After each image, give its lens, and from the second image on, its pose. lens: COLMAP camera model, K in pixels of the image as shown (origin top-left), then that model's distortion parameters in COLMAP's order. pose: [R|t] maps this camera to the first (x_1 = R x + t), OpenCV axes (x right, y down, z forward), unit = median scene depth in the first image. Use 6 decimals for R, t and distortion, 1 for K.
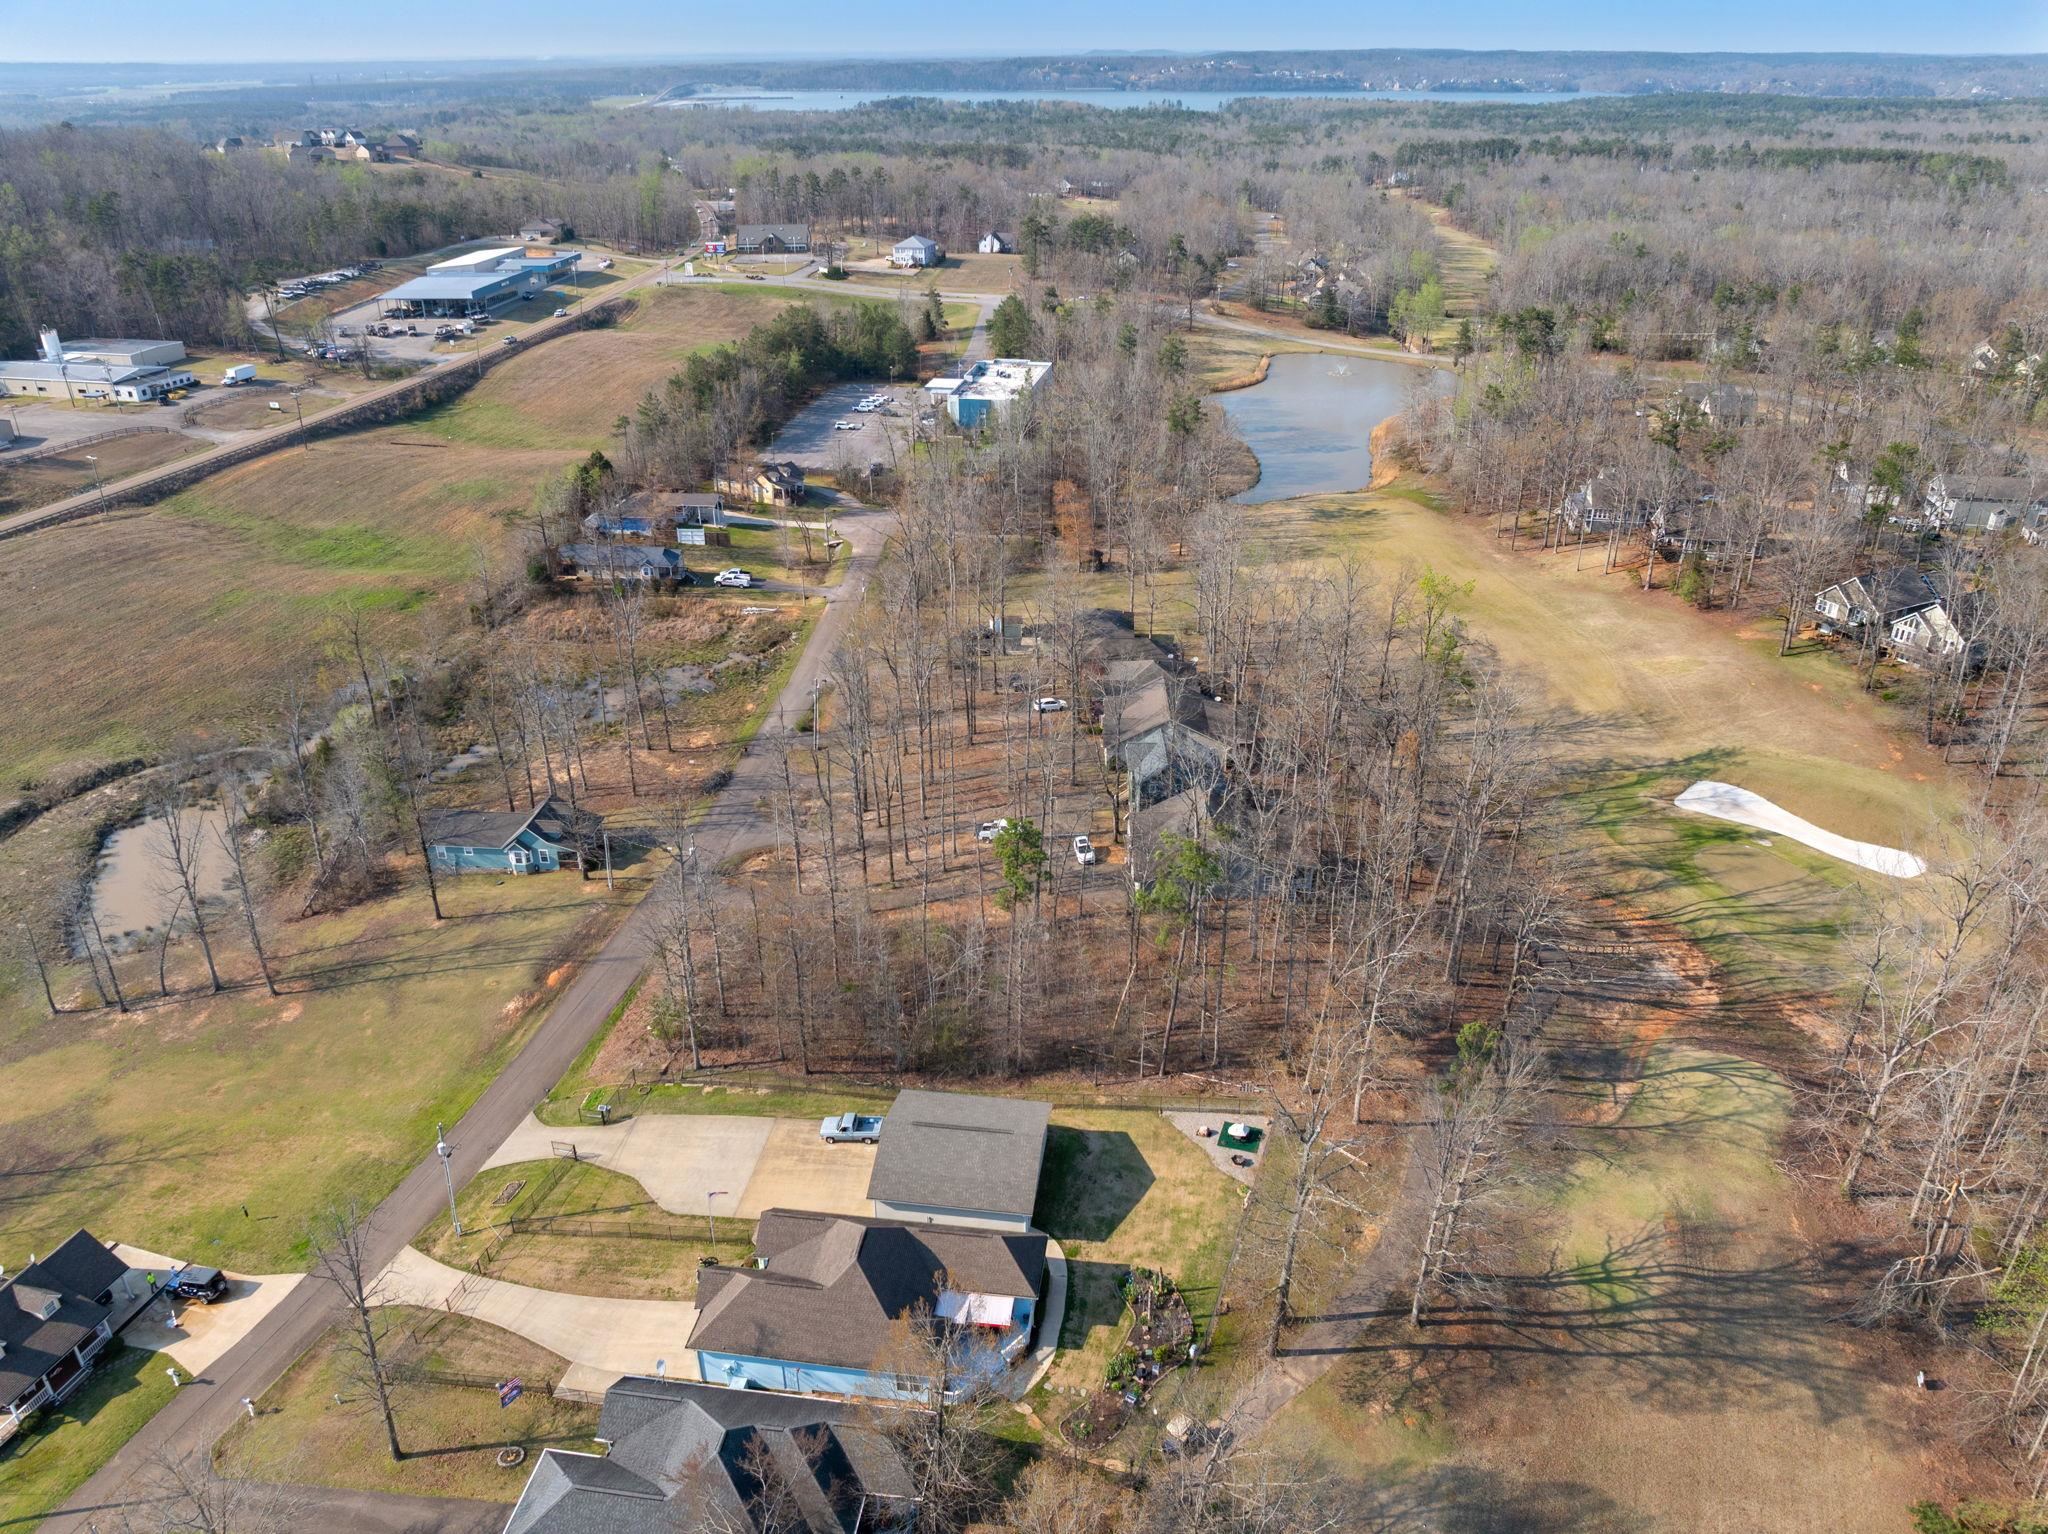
lens RADIAL K [[1437.7, 0, 1024.0], [0, 1437.7, 767.0], [0, 0, 1]] dist [-0.040396, 0.008203]
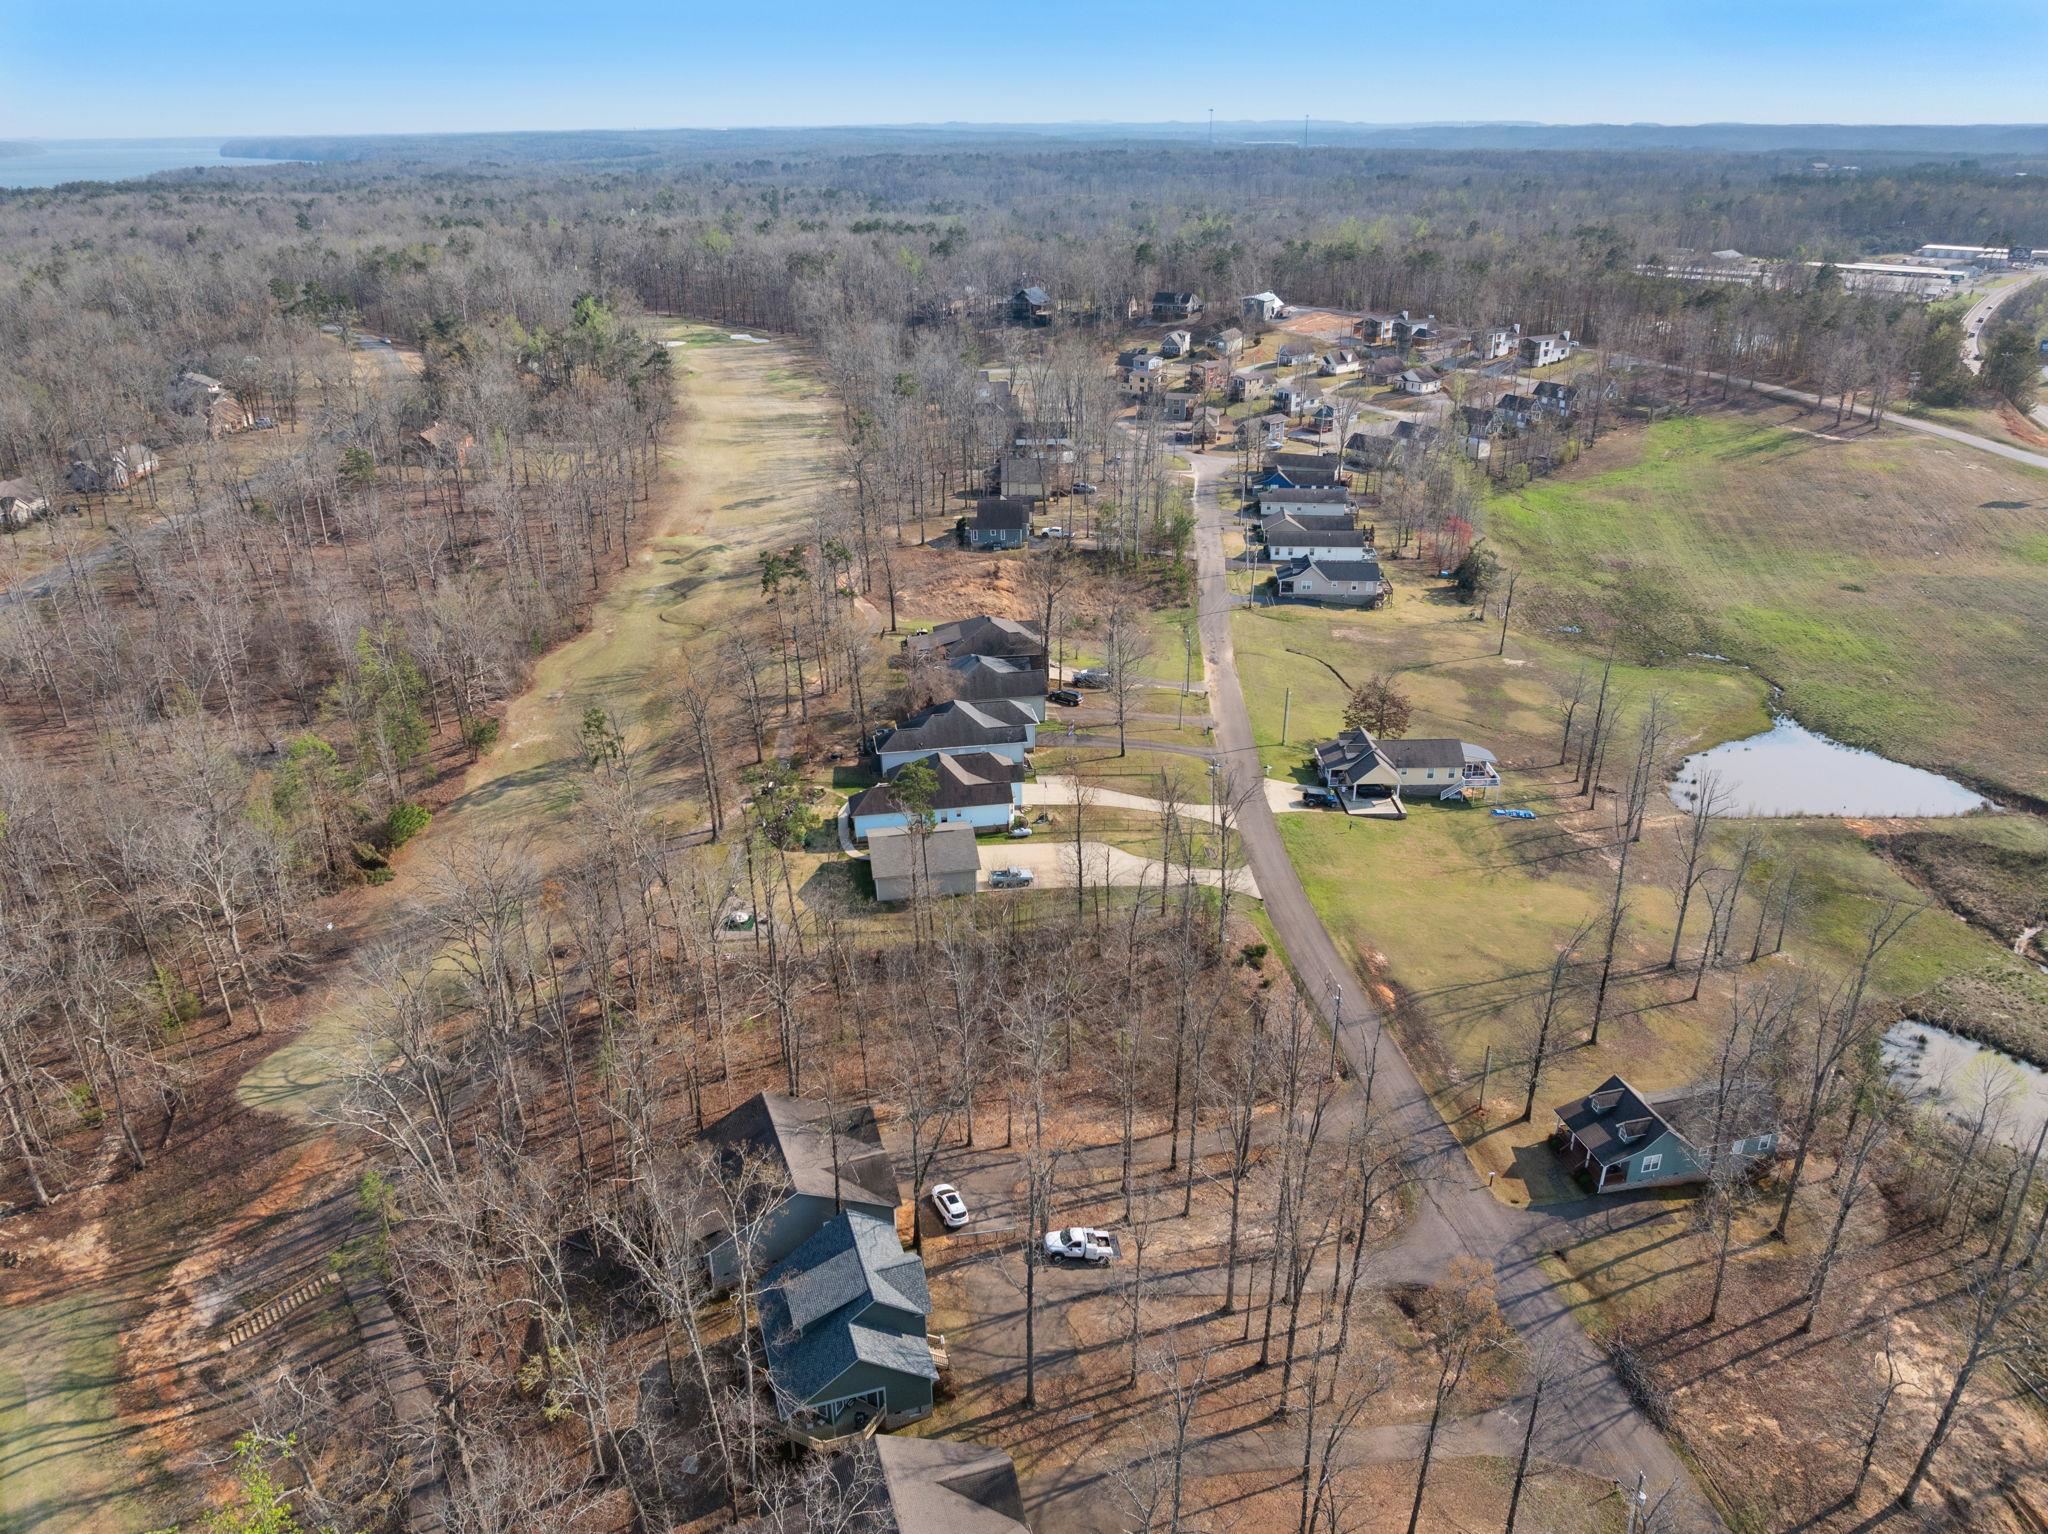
lens RADIAL K [[1437.7, 0, 1024.0], [0, 1437.7, 767.0], [0, 0, 1]] dist [-0.040396, 0.008203]
pose [[-0.952916, 0.132694, -0.272658, 0.060199], [-0.129725, 0.634343, 0.762090, -0.225502], [0.274084, 0.761579, -0.587262, 0.437317]]
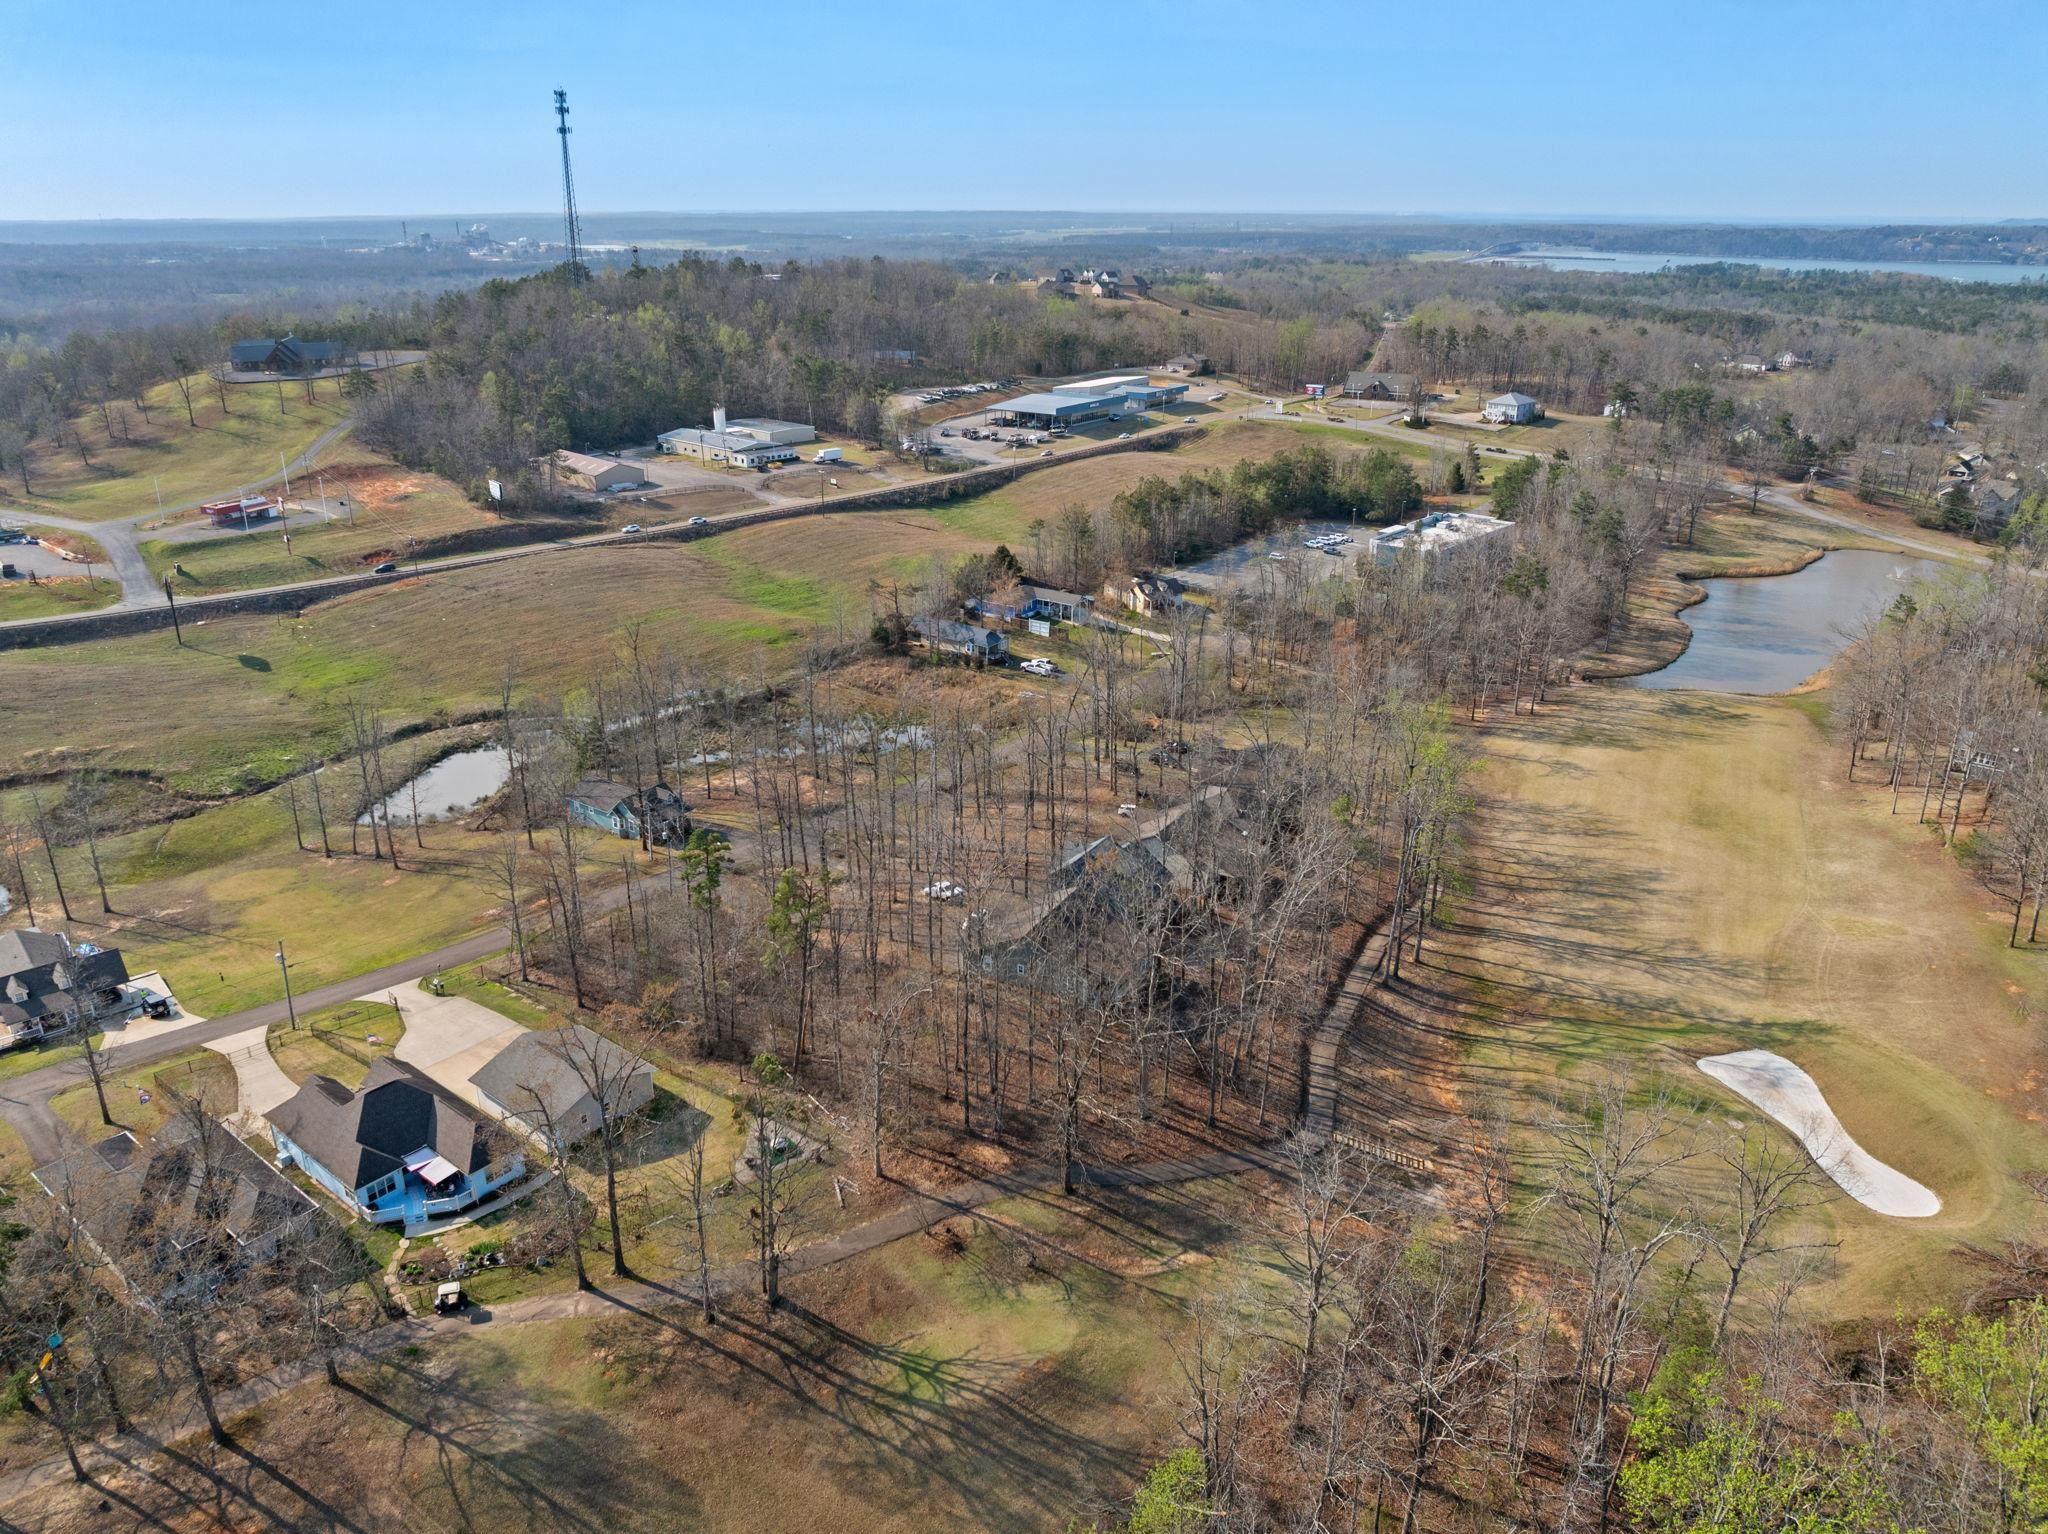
lens RADIAL K [[1437.7, 0, 1024.0], [0, 1437.7, 767.0], [0, 0, 1]] dist [-0.040396, 0.008203]
pose [[0.856258, 0.190654, -0.480076, 0.196154], [-0.234785, 0.971489, -0.032951, -0.009694], [0.460106, 0.140930, 0.876608, 0.017385]]
